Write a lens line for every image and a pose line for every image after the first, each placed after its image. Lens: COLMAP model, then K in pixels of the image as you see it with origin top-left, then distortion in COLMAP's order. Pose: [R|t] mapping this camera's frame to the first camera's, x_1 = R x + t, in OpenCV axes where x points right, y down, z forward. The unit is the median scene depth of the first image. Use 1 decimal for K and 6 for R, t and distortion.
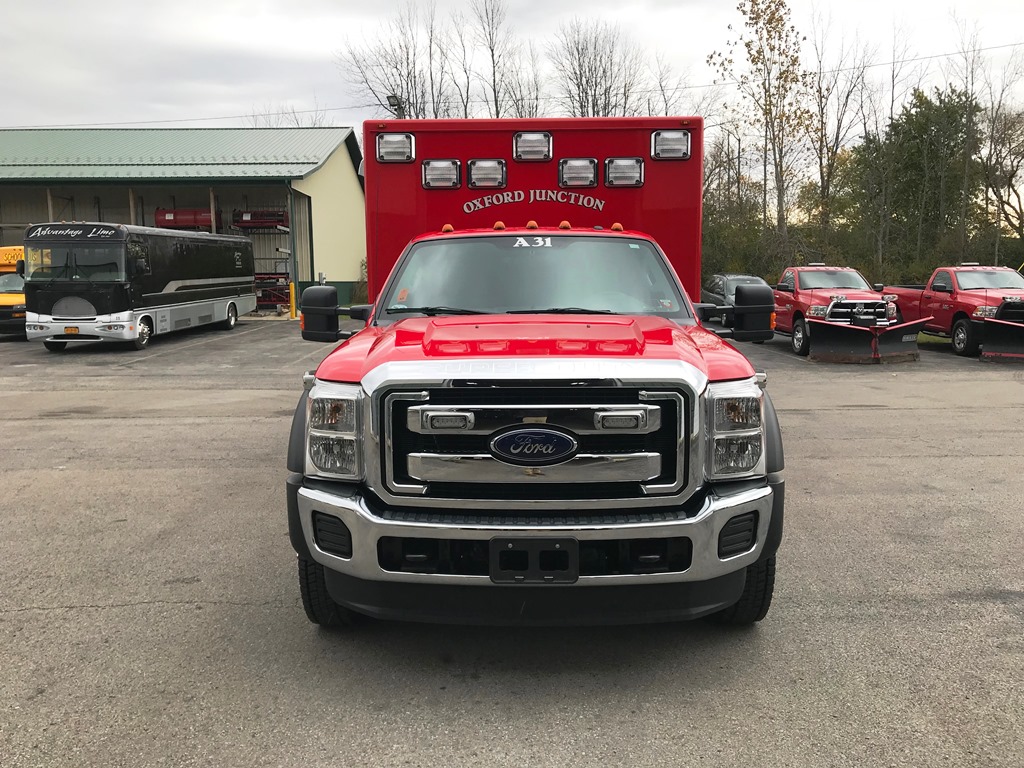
lens RADIAL K [[832.2, 0, 512.6], [0, 832.2, 385.6], [0, 0, 1]] dist [0.068263, -0.101517]
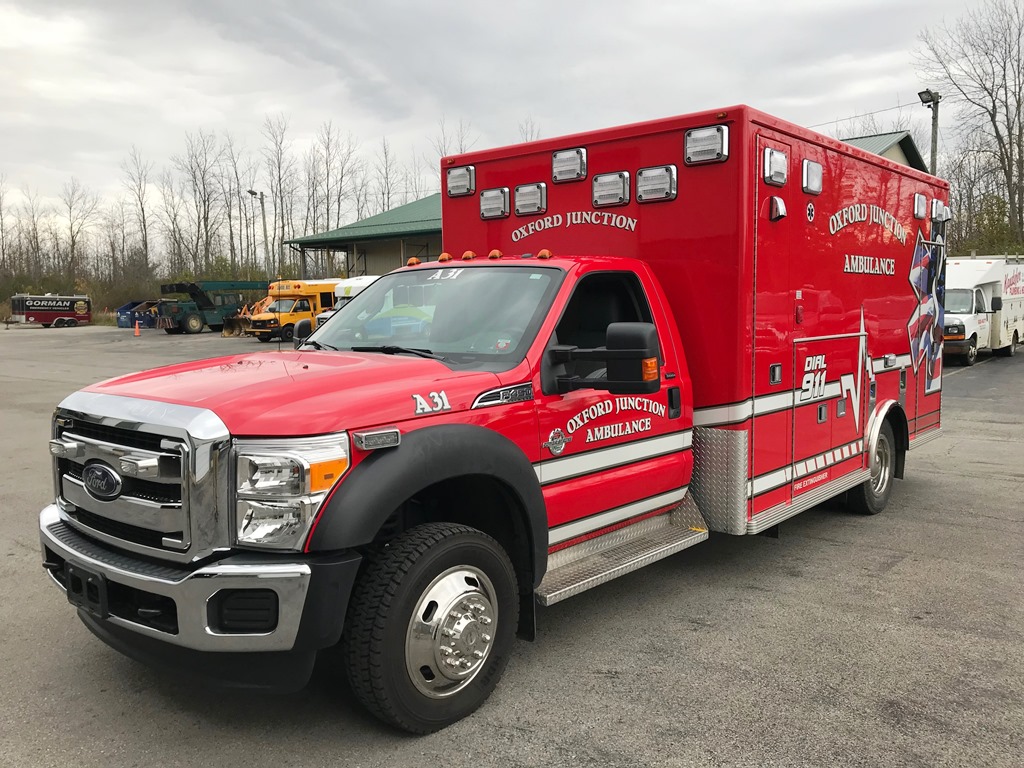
lens RADIAL K [[832.2, 0, 509.2], [0, 832.2, 381.4], [0, 0, 1]] dist [0.068263, -0.101517]
pose [[0.769337, 0.055865, -0.636395, 0.564463], [-0.072075, 0.997399, 0.000423, -0.046185], [0.634764, 0.045543, 0.771363, 0.263258]]
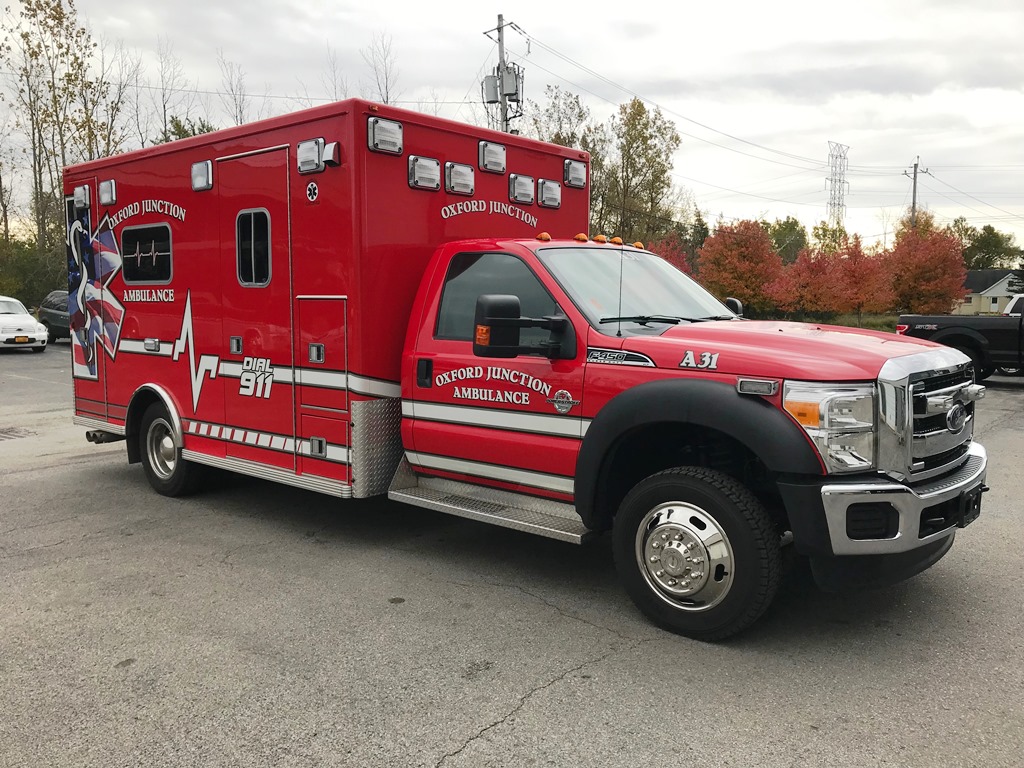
lens RADIAL K [[832.2, 0, 511.1], [0, 832.2, 388.8], [0, 0, 1]] dist [0.068263, -0.101517]
pose [[0.635286, -0.069562, 0.769138, -0.738205], [0.085000, 0.996182, 0.019889, -0.030377], [-0.767585, 0.052741, 0.638774, 0.362074]]
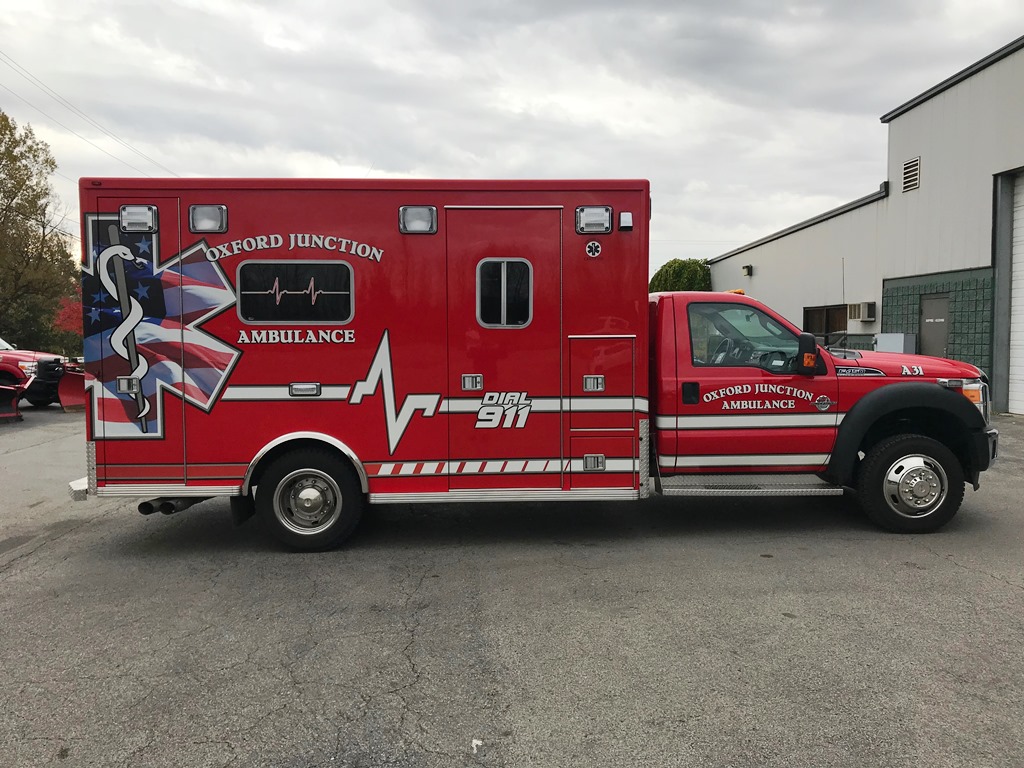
lens RADIAL K [[832.2, 0, 508.5], [0, 832.2, 384.4], [0, 0, 1]] dist [0.068263, -0.101517]
pose [[-0.065074, -0.044997, 0.996865, -1.229915], [0.127211, 0.990458, 0.053012, -0.137468], [-0.989739, 0.130262, -0.058729, 1.264899]]
